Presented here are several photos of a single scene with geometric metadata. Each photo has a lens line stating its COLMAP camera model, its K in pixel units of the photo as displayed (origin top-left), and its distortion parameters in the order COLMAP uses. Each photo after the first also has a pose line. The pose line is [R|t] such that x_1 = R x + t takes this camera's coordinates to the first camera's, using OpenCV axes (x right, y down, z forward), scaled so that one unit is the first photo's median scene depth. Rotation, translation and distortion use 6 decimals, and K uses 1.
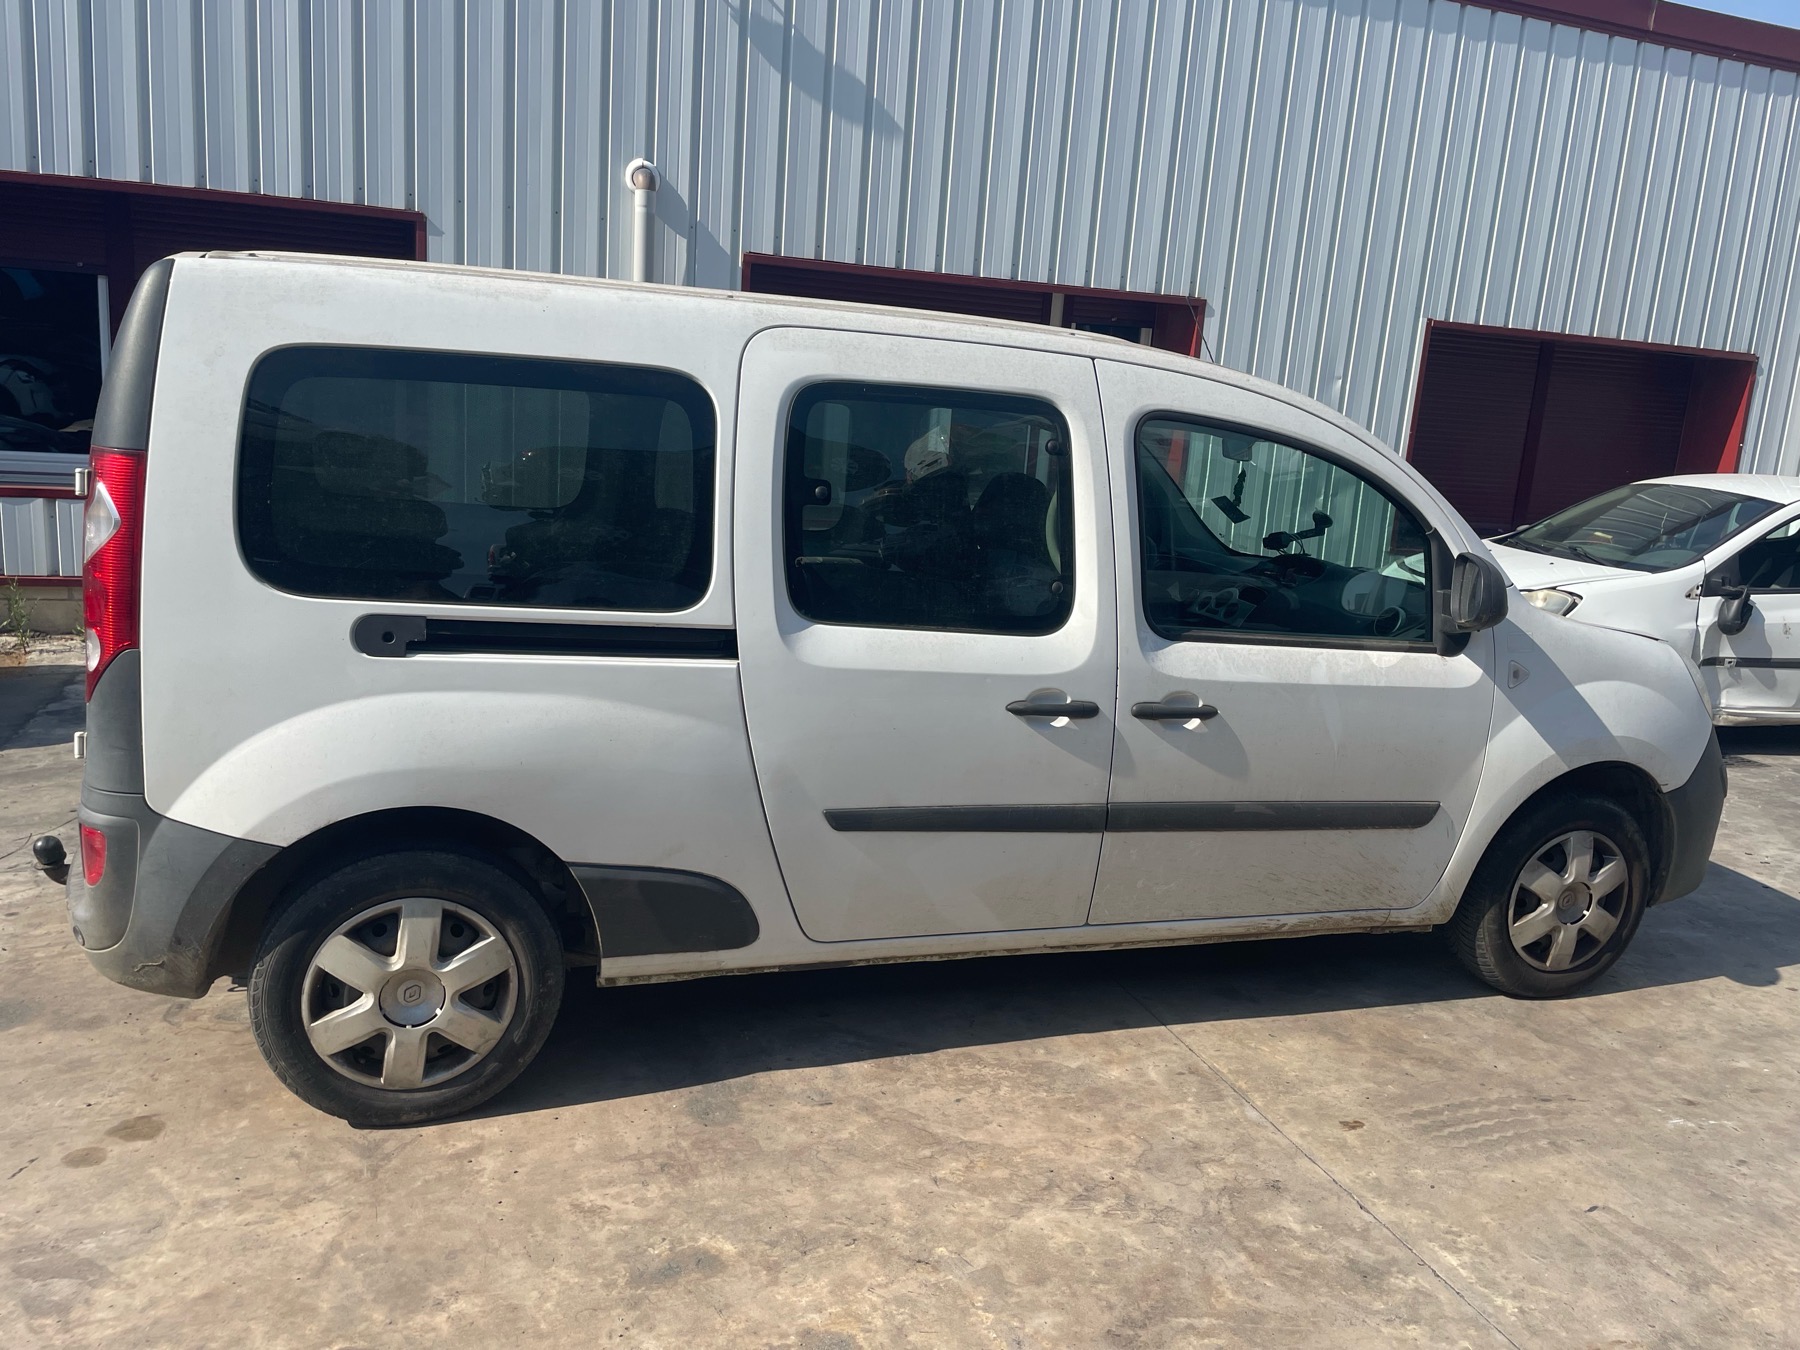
lens RADIAL K [[1366.0, 0, 898.4], [0, 1366.0, 678.7], [0, 0, 1]] dist [0.077206, -0.102502]
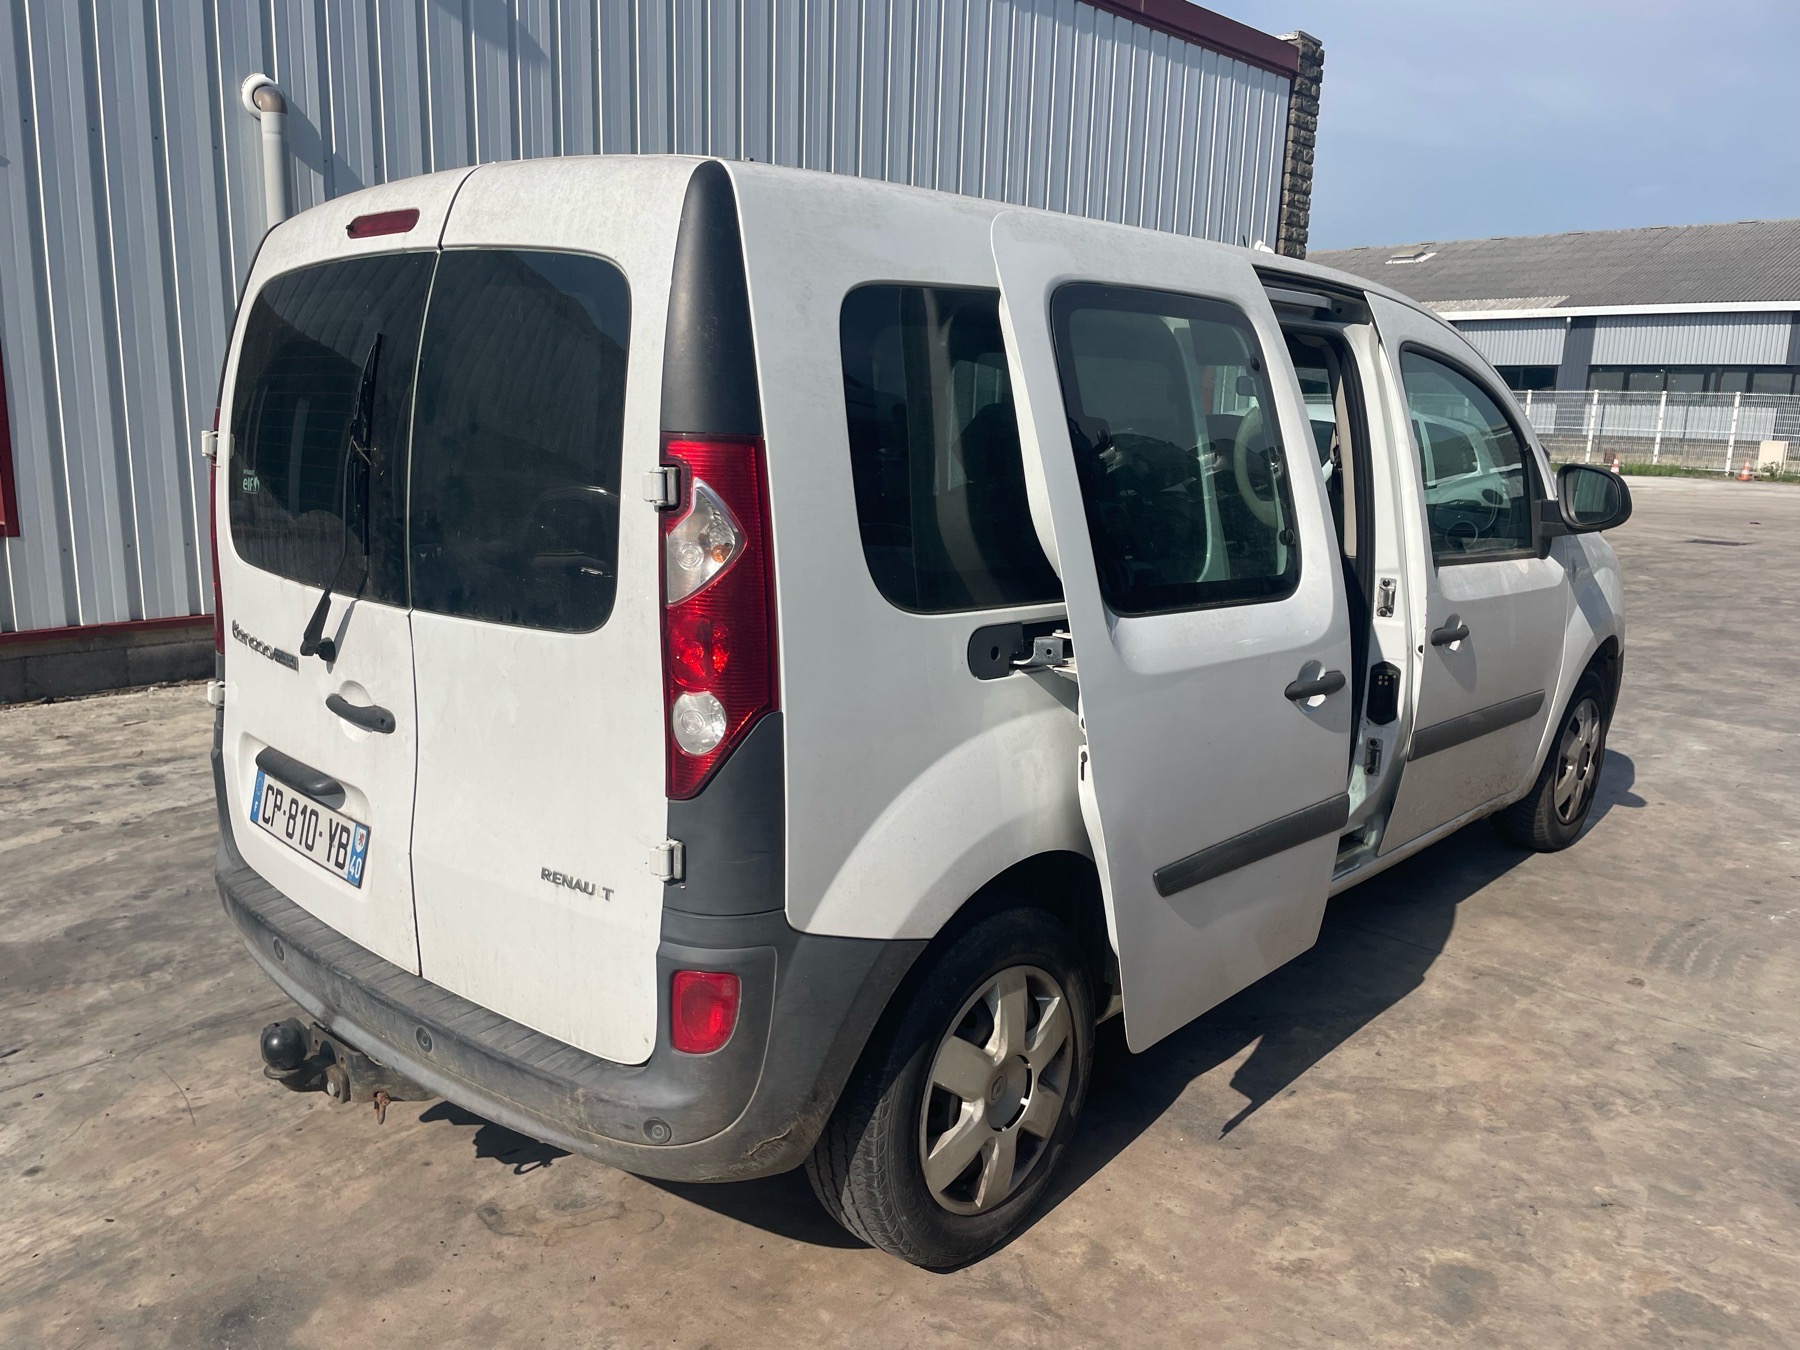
lens RADIAL K [[1366.0, 0, 894.8], [0, 1366.0, 677.5], [0, 0, 1]] dist [0.077206, -0.102502]
pose [[0.883707, -0.139341, 0.446818, -0.672829], [0.128828, 0.990196, 0.054000, -0.057115], [-0.449962, 0.009843, 0.892993, 0.278001]]
